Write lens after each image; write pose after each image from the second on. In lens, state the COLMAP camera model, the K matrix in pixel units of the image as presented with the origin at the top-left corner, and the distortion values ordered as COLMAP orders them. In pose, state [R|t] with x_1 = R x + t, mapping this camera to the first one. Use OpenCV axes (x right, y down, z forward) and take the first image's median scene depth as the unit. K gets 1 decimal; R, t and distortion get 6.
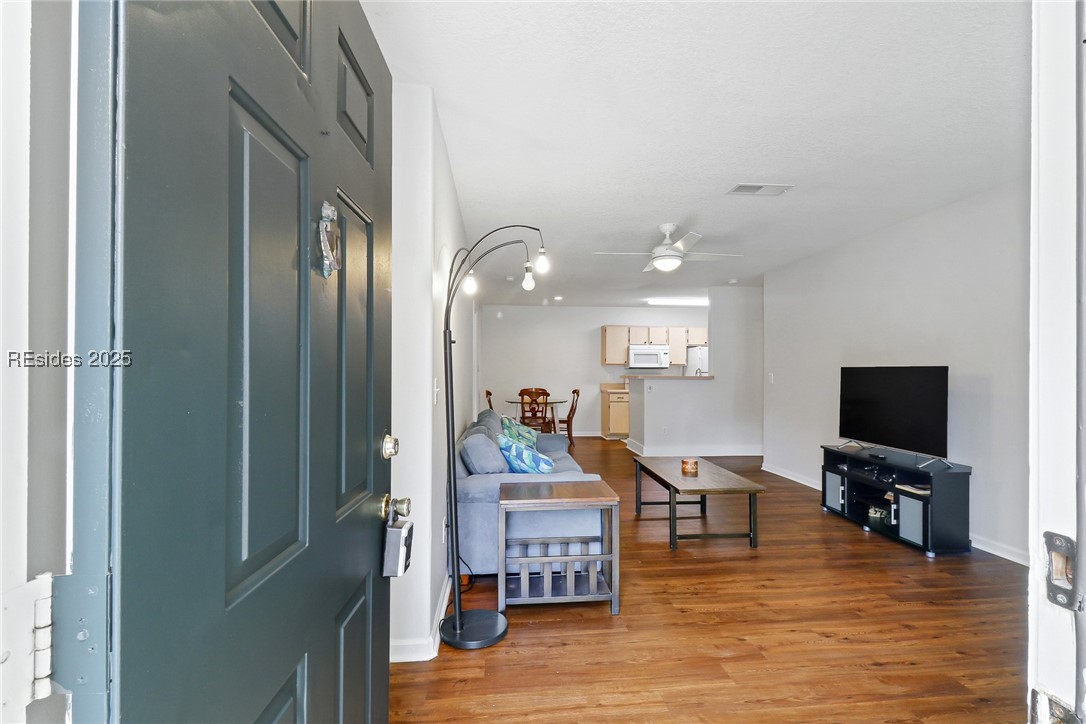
lens RADIAL K [[503.9, 0, 543.2], [0, 503.9, 365.6], [0, 0, 1]] dist [-0.001661, -0.000206]
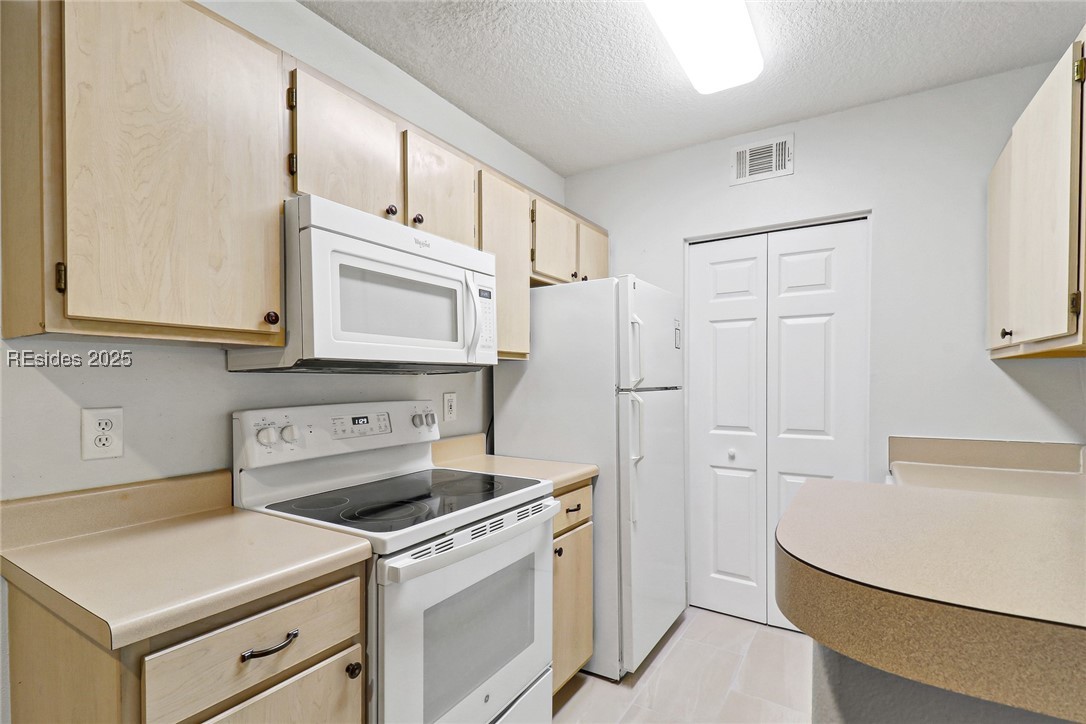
lens RADIAL K [[510.7, 0, 544.9], [0, 510.7, 388.2], [0, 0, 1]] dist [-0.000122, -0.001063]
pose [[0.607713, -0.012785, 0.794054, 0.112430], [-0.008463, 0.999709, 0.022573, 0.007959], [-0.794112, -0.020438, 0.607428, 0.958258]]
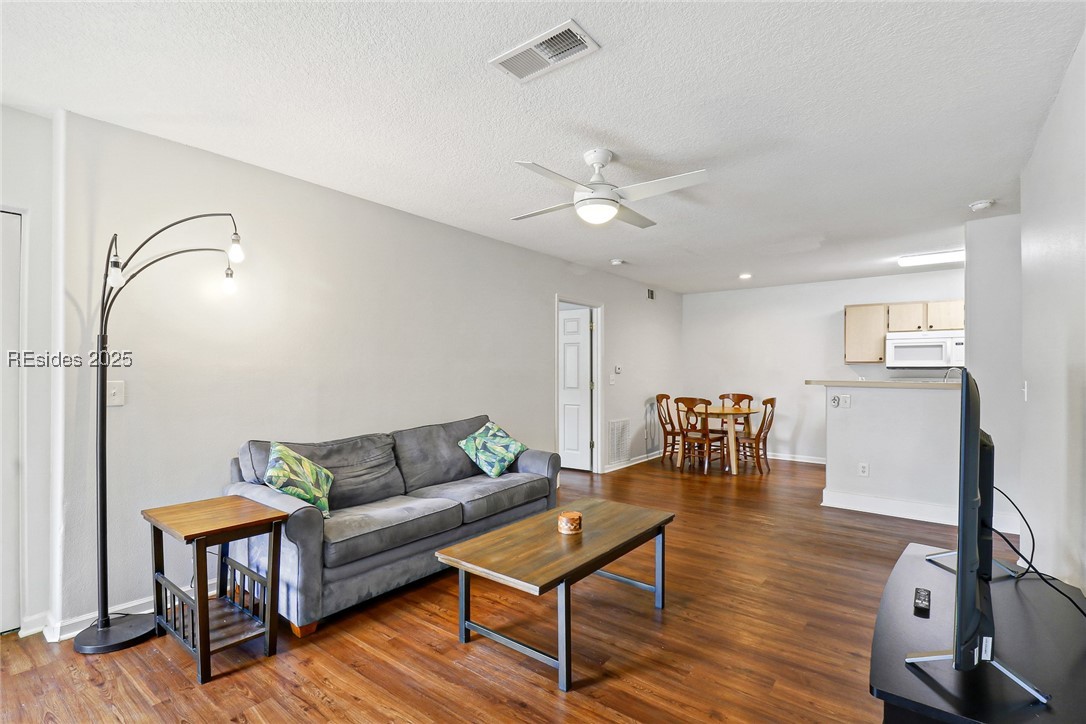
lens RADIAL K [[500.5, 0, 541.4], [0, 500.5, 379.7], [0, 0, 1]] dist [0.000991, -0.000297]
pose [[0.726793, 0.017062, -0.686644, 0.324068], [0.008106, 0.999409, 0.033414, -0.005867], [0.686809, -0.029851, 0.726225, 0.237541]]
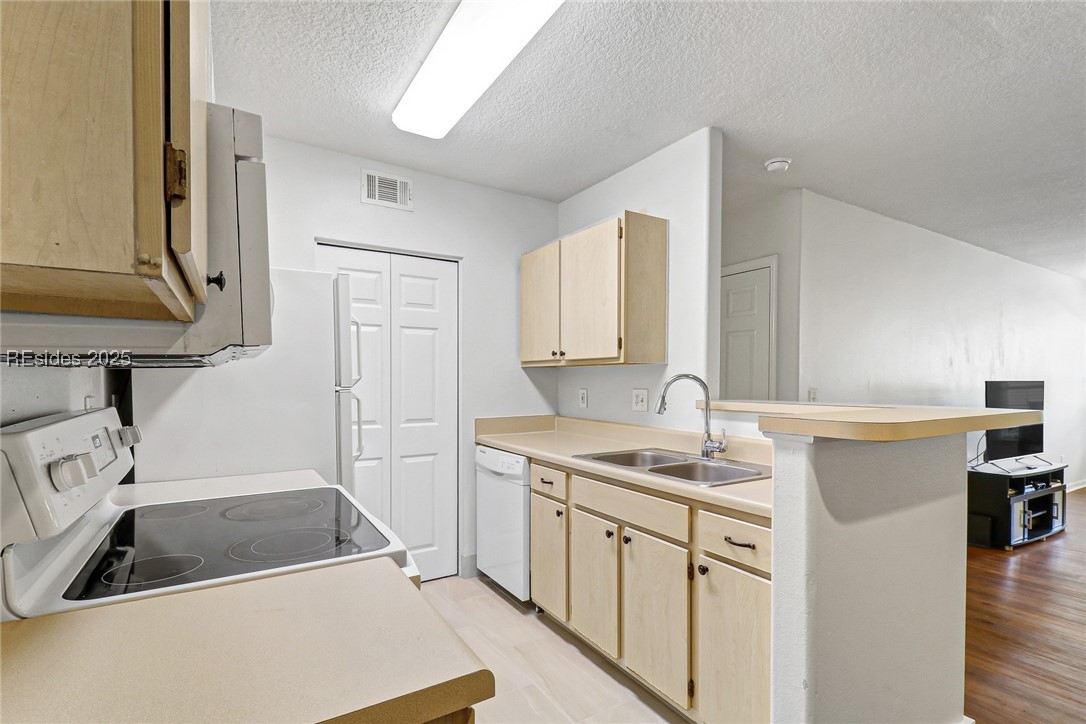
lens RADIAL K [[510.7, 0, 544.9], [0, 510.7, 388.2], [0, 0, 1]] dist [-0.000122, -0.001063]
pose [[-0.440429, -0.015011, 0.897662, 0.068267], [-0.014913, 0.999845, 0.009403, 0.010148], [-0.897663, -0.009245, -0.440585, 1.094445]]
